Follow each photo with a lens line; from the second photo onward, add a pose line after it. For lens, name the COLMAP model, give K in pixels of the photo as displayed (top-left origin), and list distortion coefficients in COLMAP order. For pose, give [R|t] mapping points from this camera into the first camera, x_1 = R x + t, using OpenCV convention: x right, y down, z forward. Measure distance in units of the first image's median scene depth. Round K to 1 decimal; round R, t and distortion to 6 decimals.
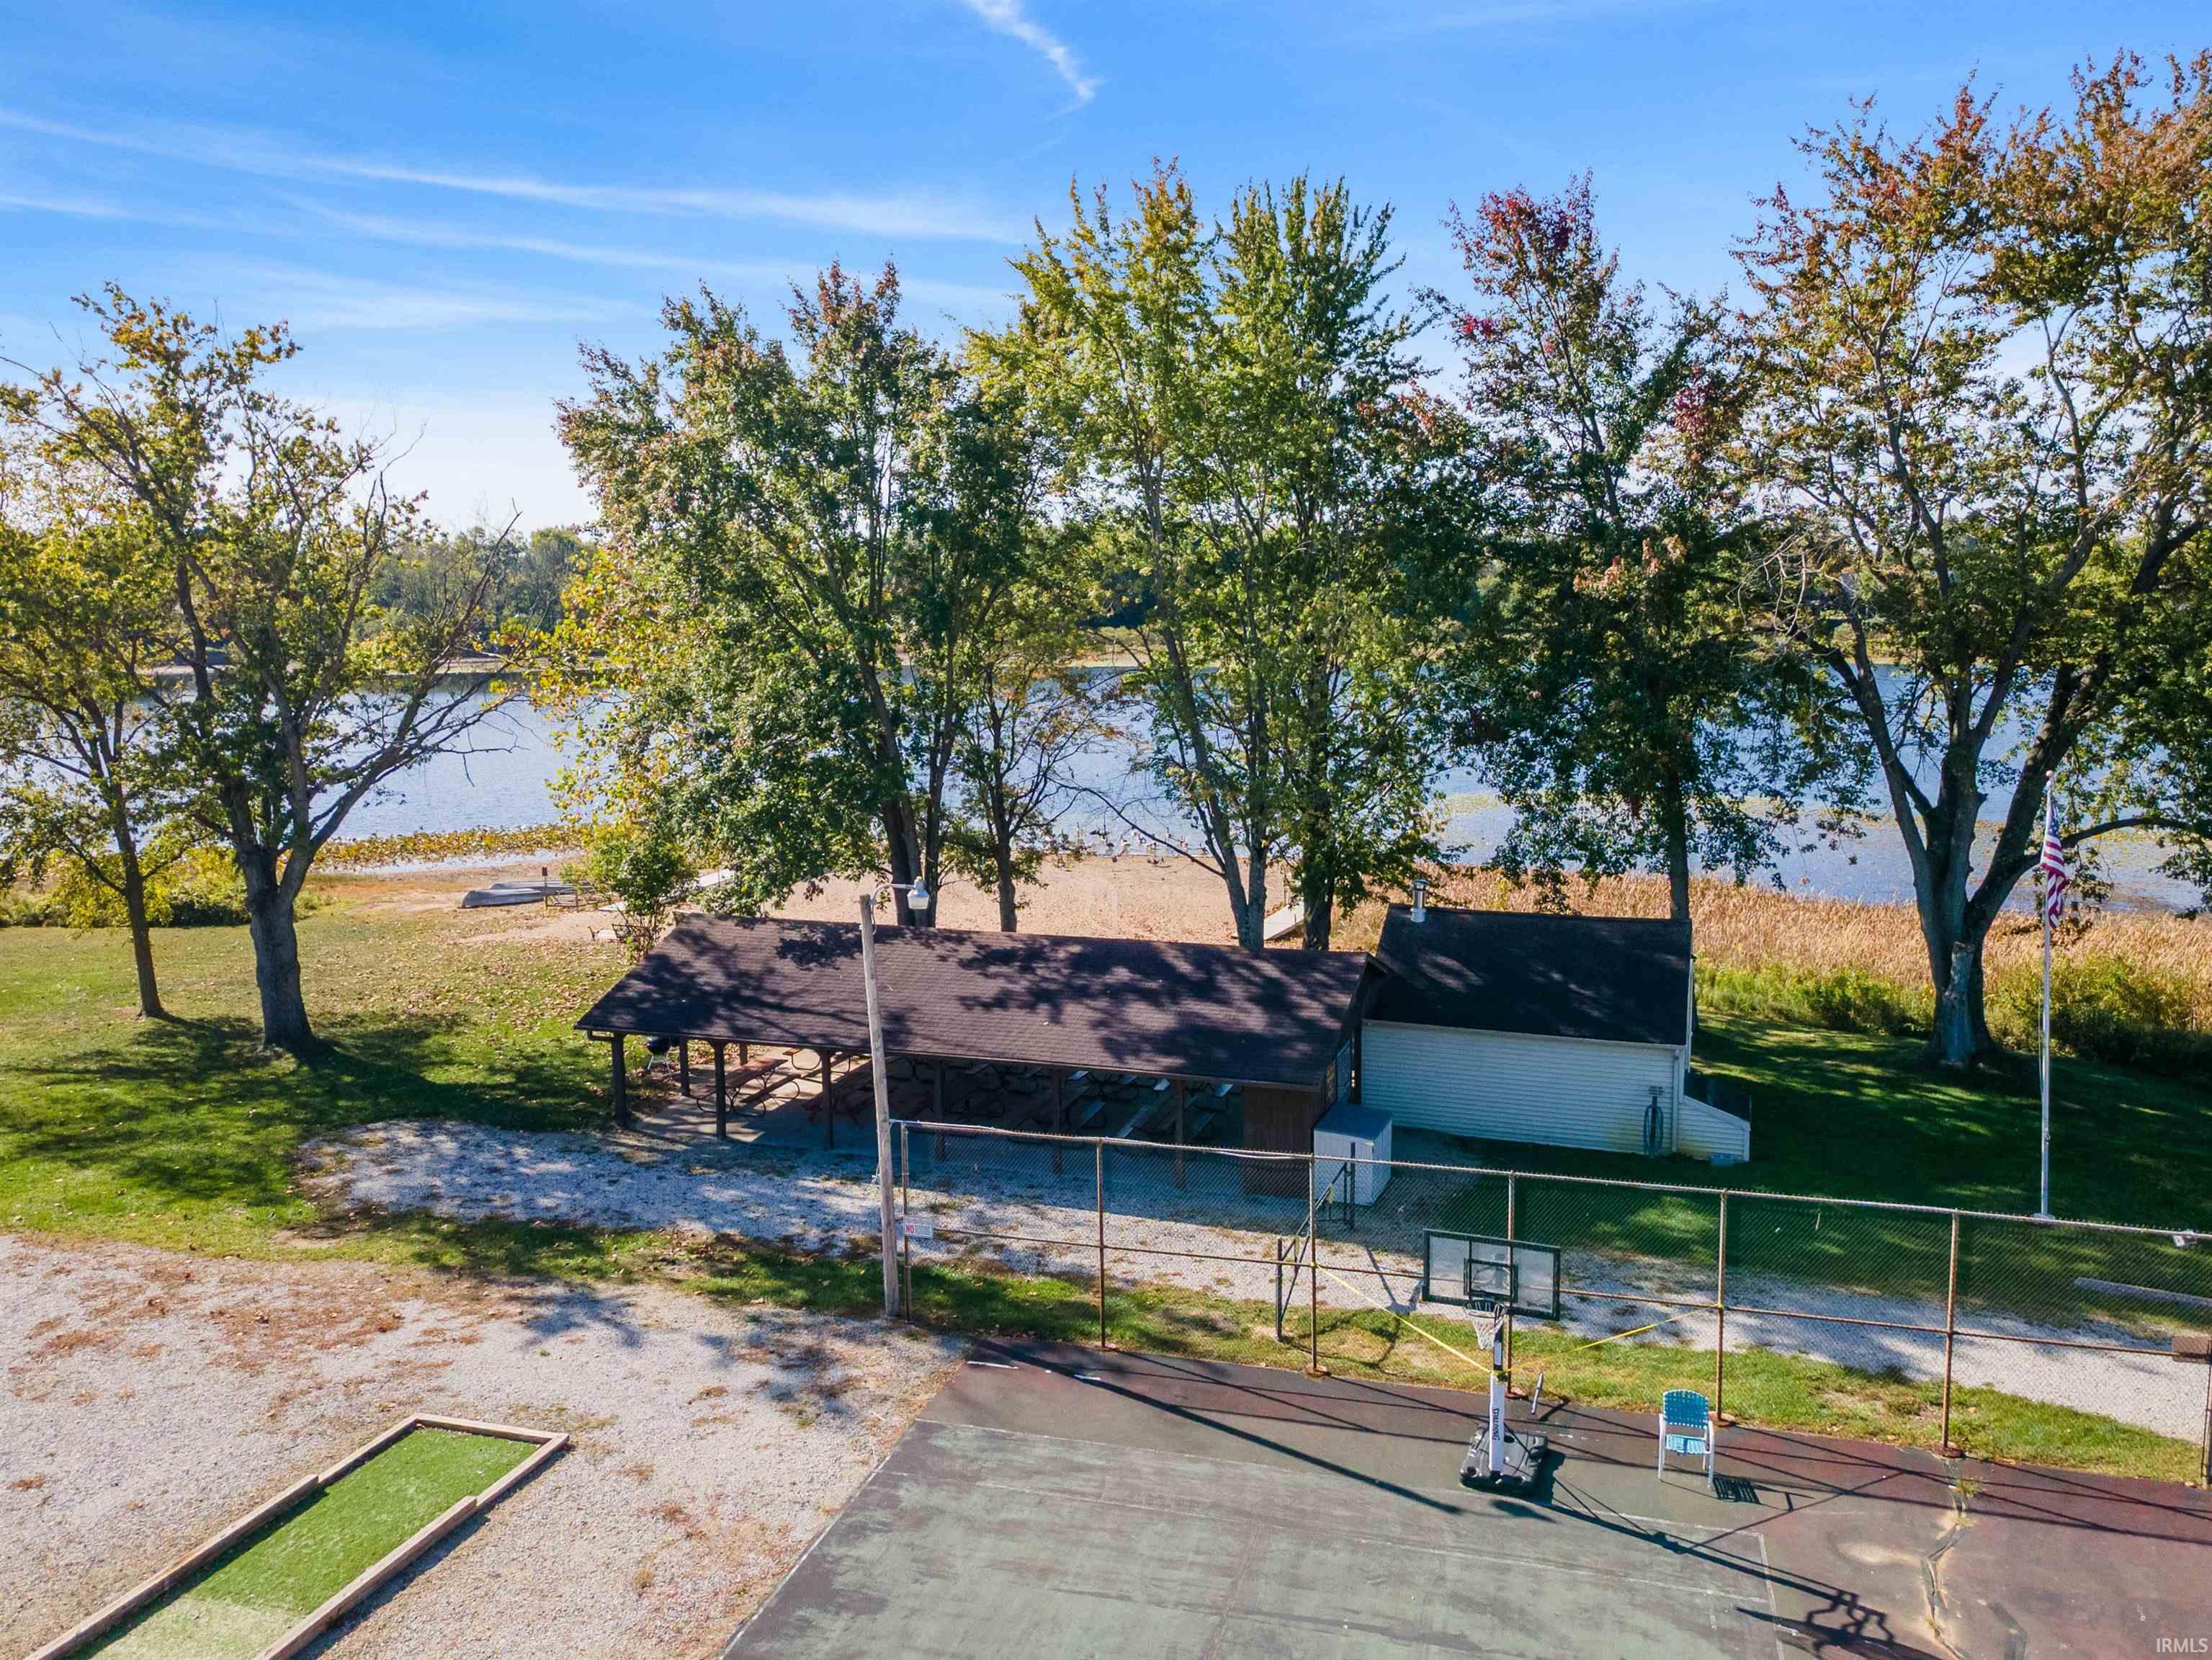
lens RADIAL K [[1626.4, 0, 1096.7], [0, 1626.4, 843.5], [0, 0, 1]] dist [0.033638, 0.014124]
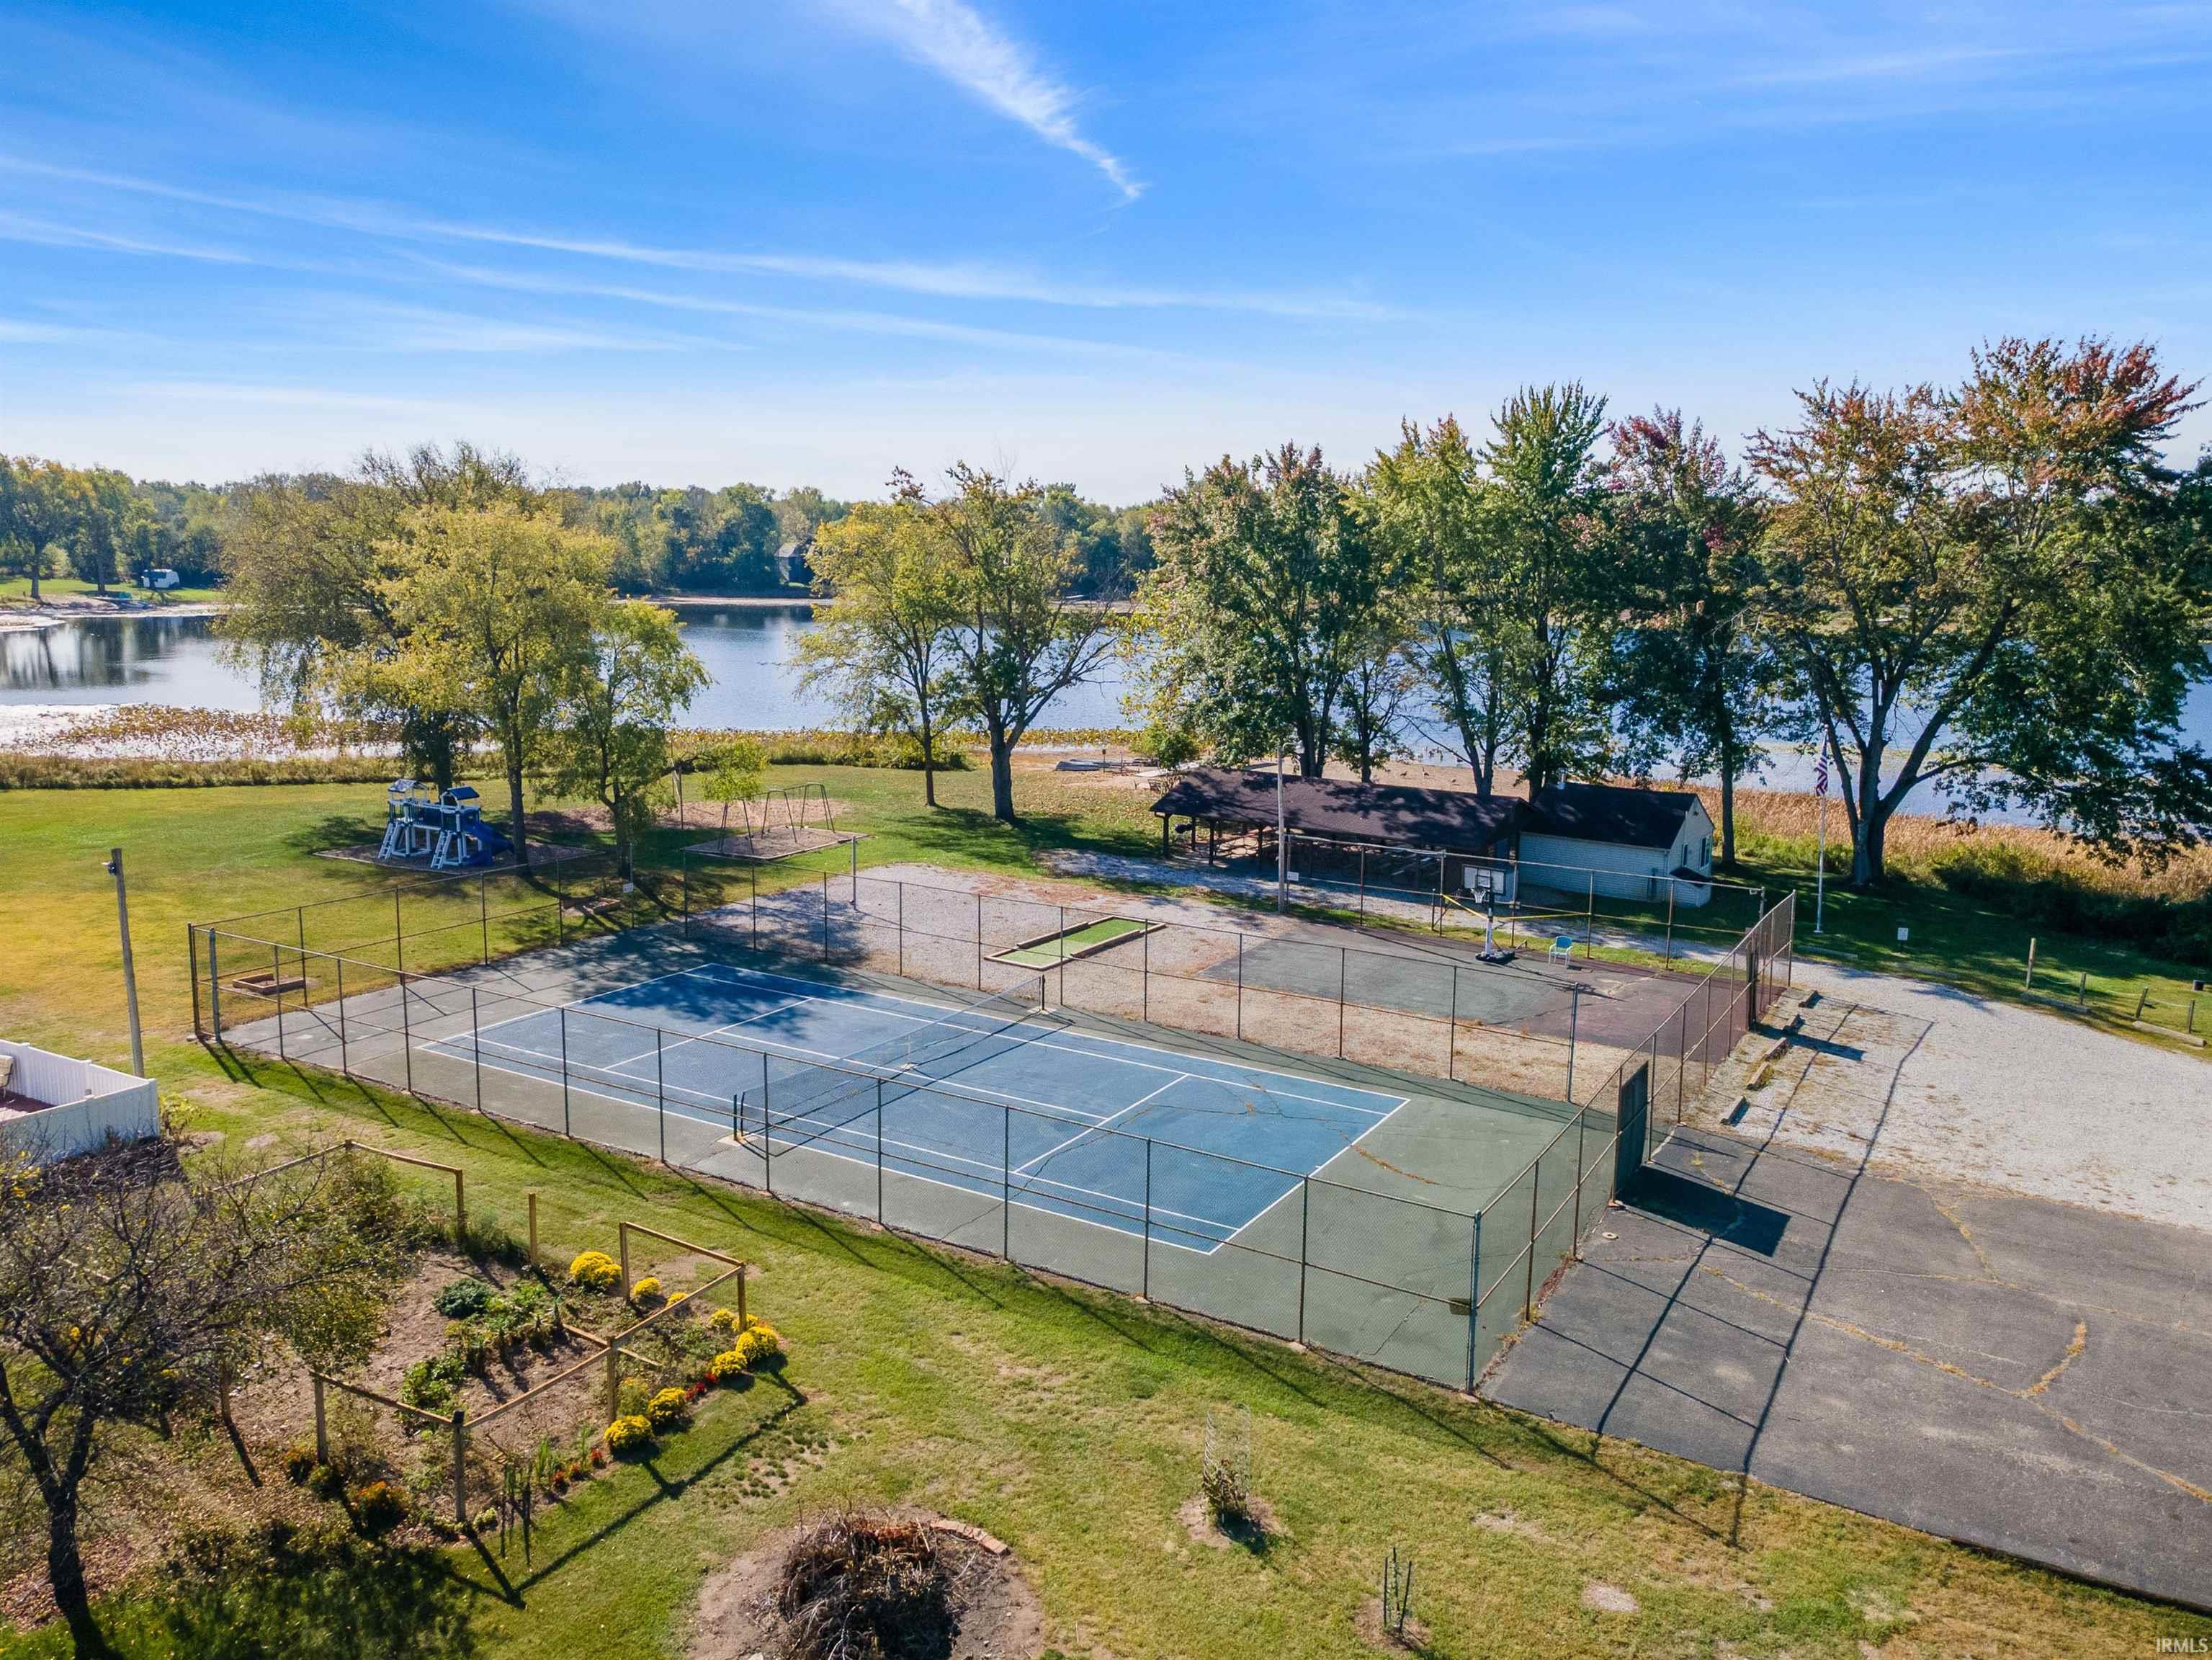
lens RADIAL K [[1626.4, 0, 1091.3], [0, 1626.4, 824.1], [0, 0, 1]] dist [0.033638, 0.014124]
pose [[0.961692, 0.067521, -0.265687, 0.159953], [-0.060426, 0.997566, 0.034800, 0.050289], [0.267390, -0.017413, 0.963431, -0.956314]]
